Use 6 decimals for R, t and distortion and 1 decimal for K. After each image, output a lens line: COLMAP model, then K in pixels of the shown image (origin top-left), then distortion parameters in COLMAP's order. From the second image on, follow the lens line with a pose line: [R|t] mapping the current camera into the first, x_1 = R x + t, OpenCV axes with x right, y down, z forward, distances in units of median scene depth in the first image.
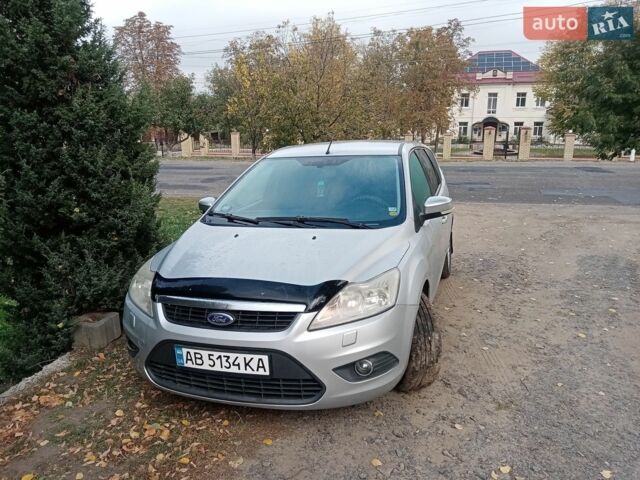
lens RADIAL K [[515.1, 0, 320.0], [0, 515.1, 240.0], [0, 0, 1]] dist [0.040912, -0.072029]
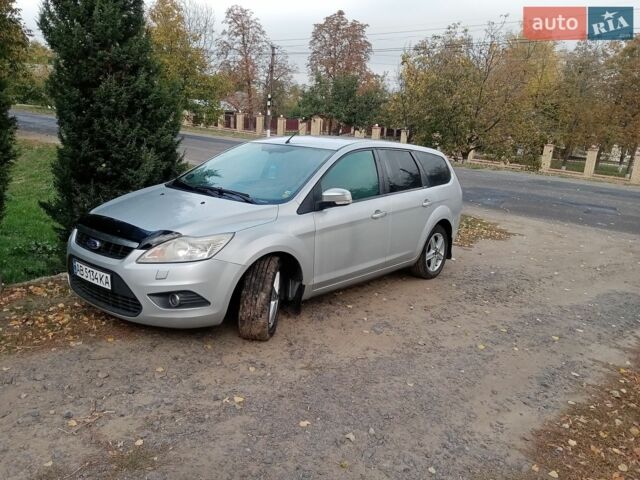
lens RADIAL K [[515.1, 0, 320.0], [0, 515.1, 240.0], [0, 0, 1]] dist [0.040912, -0.072029]
pose [[0.923479, 0.165201, -0.346259, 0.604438], [-0.164086, 0.985902, 0.032754, -0.002719], [0.346789, 0.026569, 0.937567, -0.068210]]
